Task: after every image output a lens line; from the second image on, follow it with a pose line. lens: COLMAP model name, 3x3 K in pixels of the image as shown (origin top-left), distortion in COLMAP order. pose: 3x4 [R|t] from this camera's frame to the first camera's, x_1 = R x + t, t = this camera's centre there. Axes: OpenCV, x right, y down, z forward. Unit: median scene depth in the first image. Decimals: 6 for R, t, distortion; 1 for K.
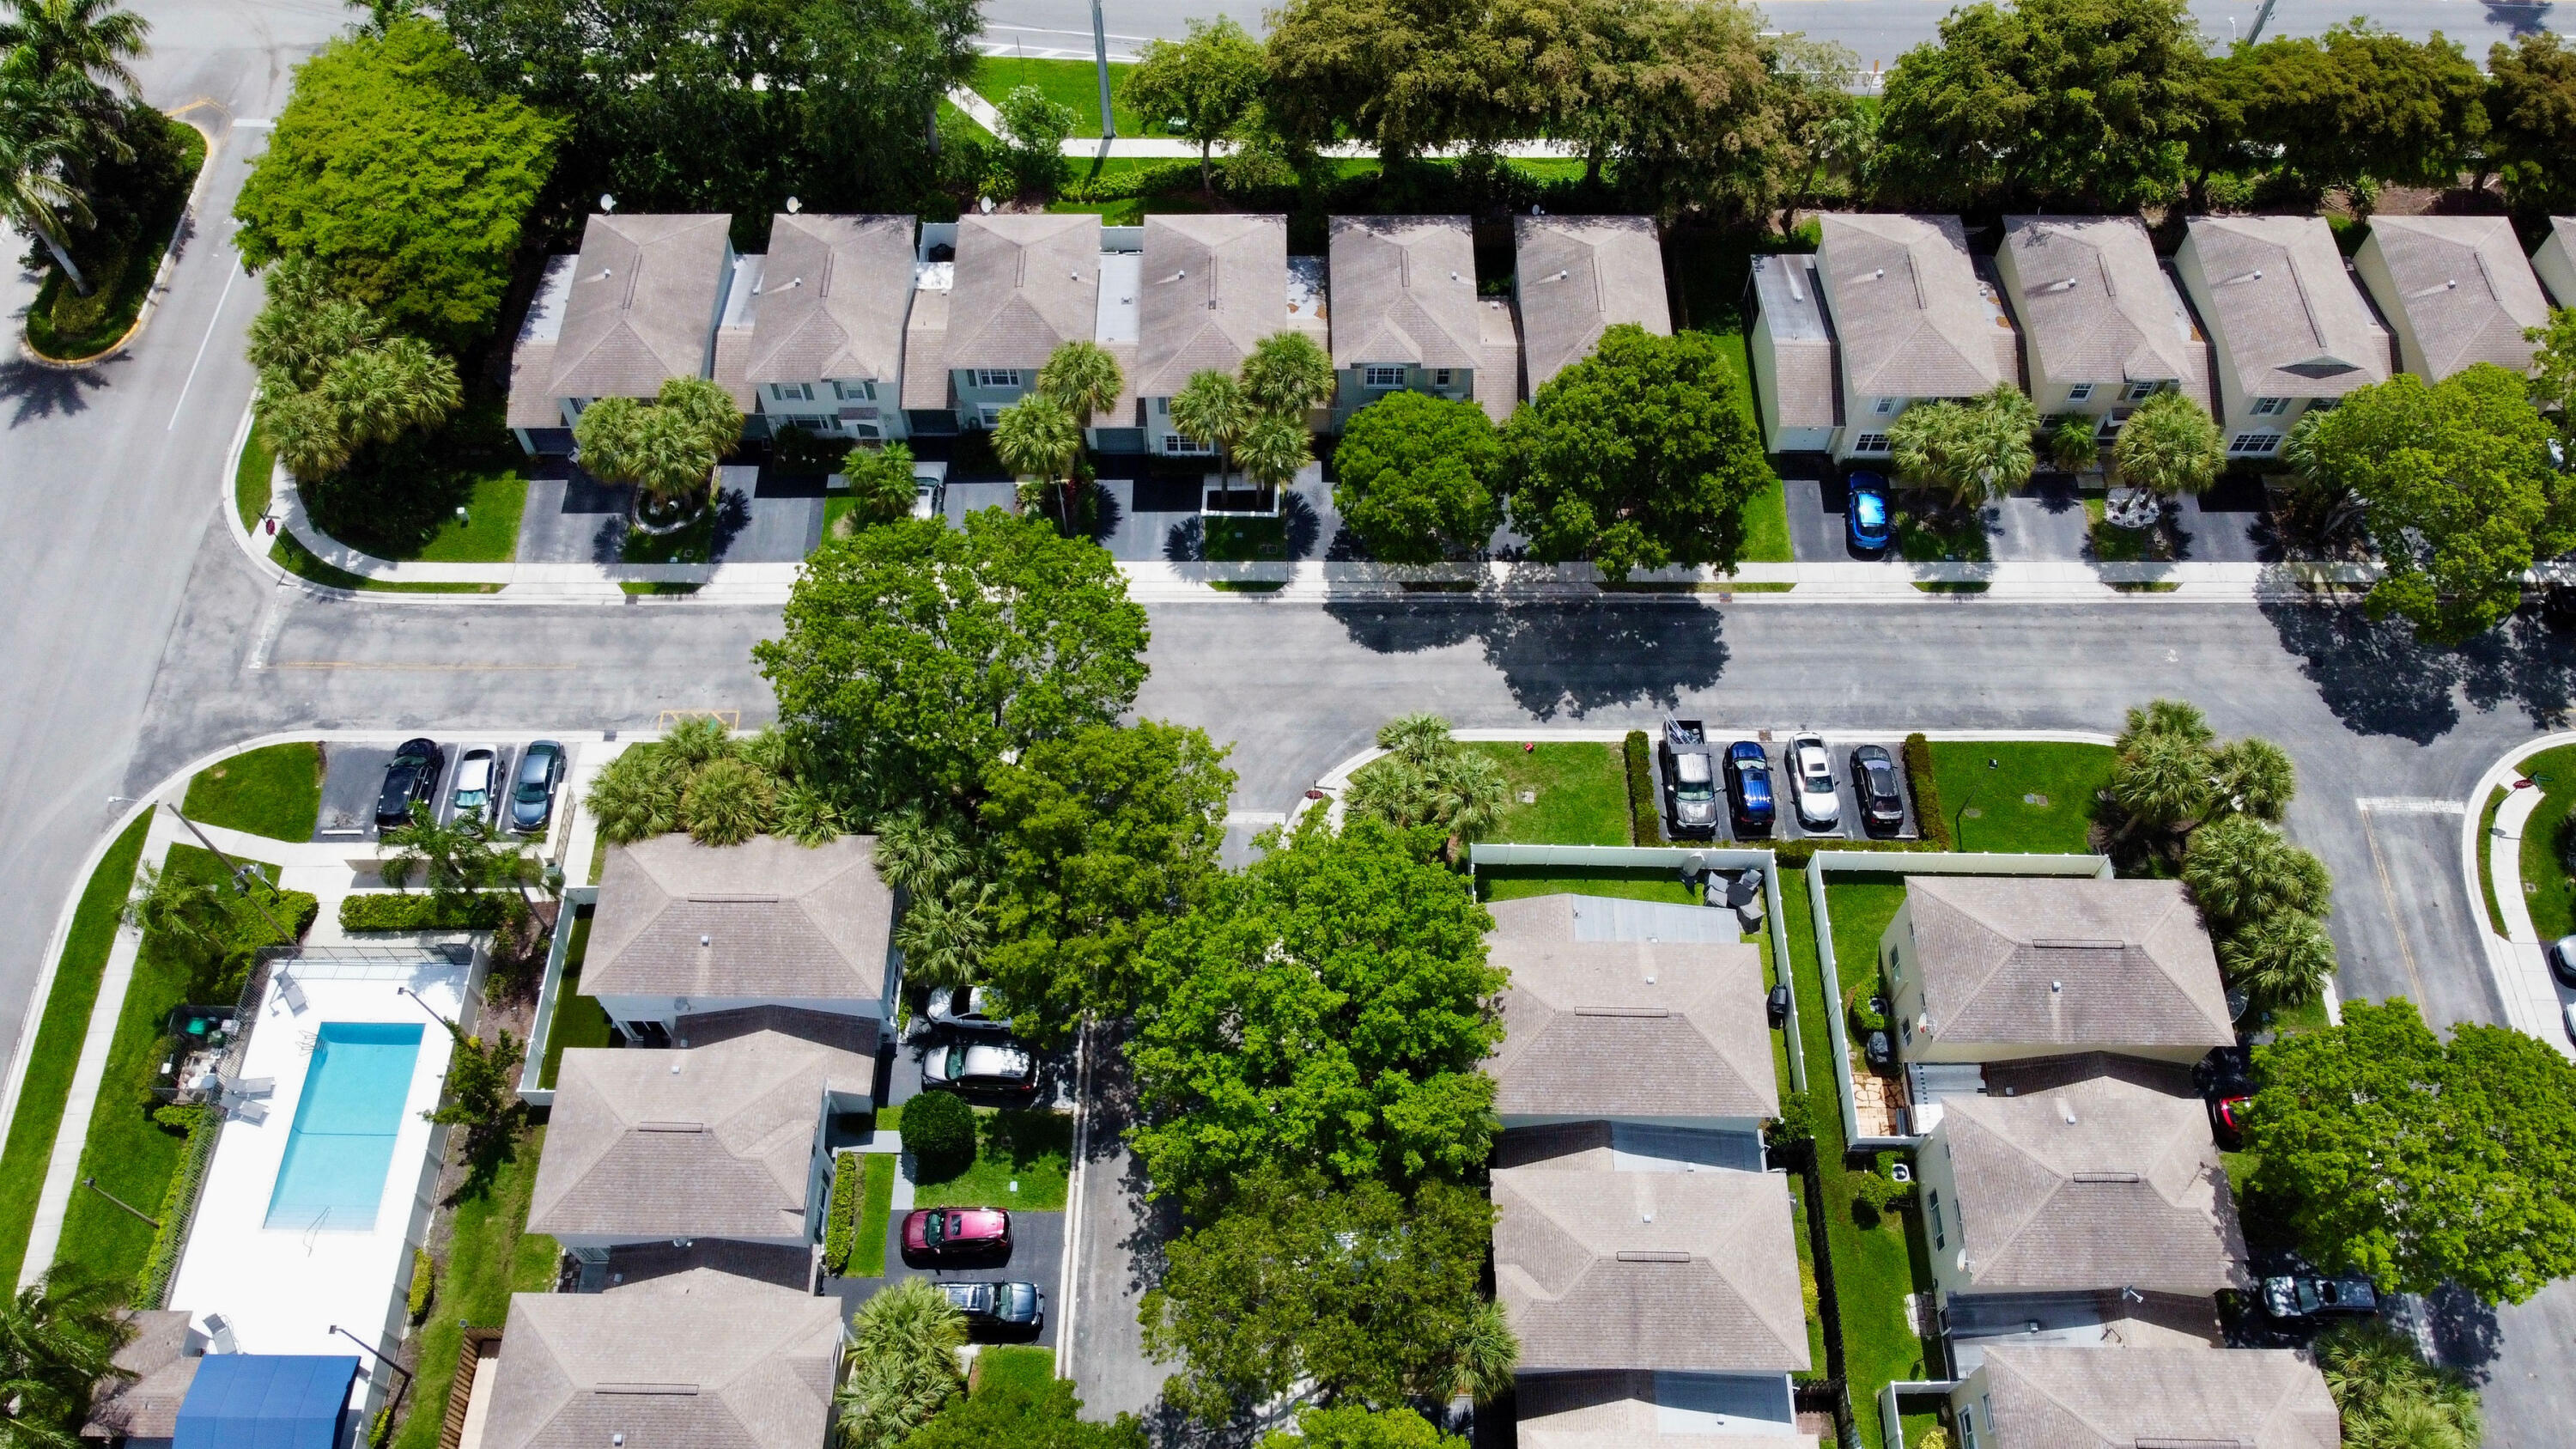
lens RADIAL K [[1934.5, 0, 1288.0], [0, 1934.5, 724.5], [0, 0, 1]] dist [-0.009120, -0.006872]
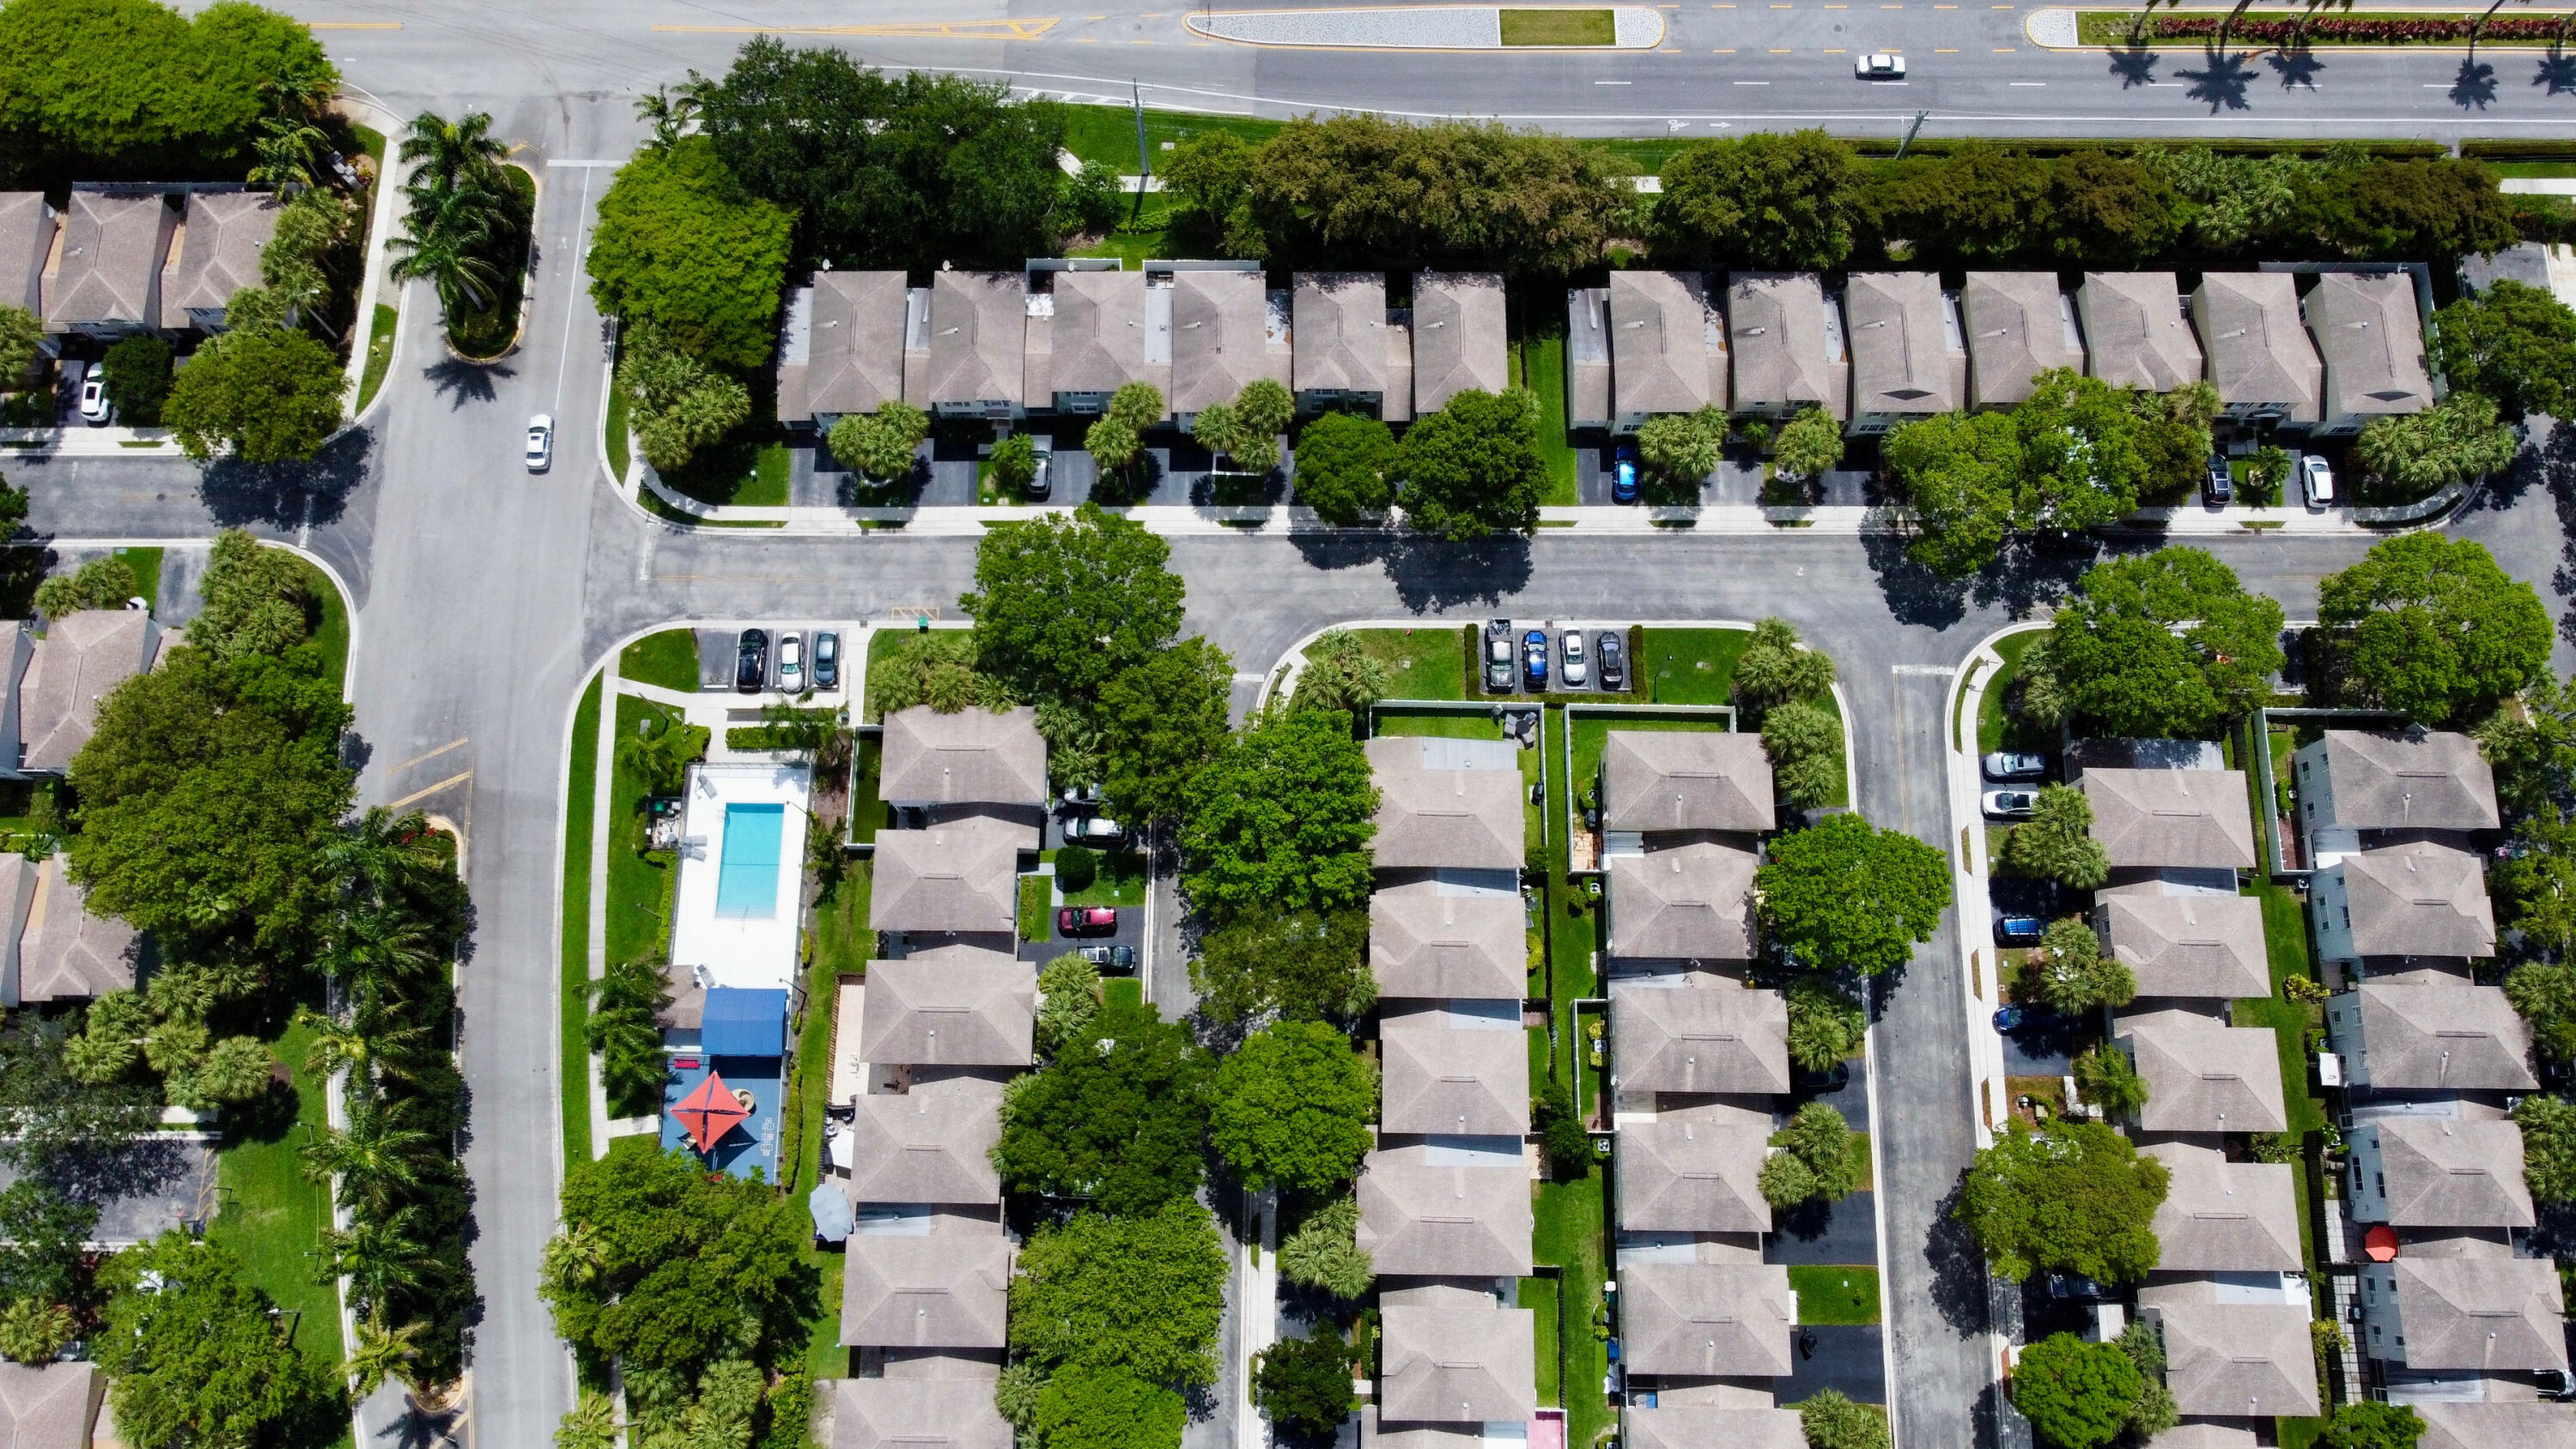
lens RADIAL K [[1934.5, 0, 1288.0], [0, 1934.5, 724.5], [0, 0, 1]] dist [-0.009120, -0.006872]
pose [[0.999993, 0.001677, 0.003219, 0.014040], [-0.002500, 0.961175, 0.275926, -0.376470], [-0.002631, -0.275933, 0.961173, -0.646703]]
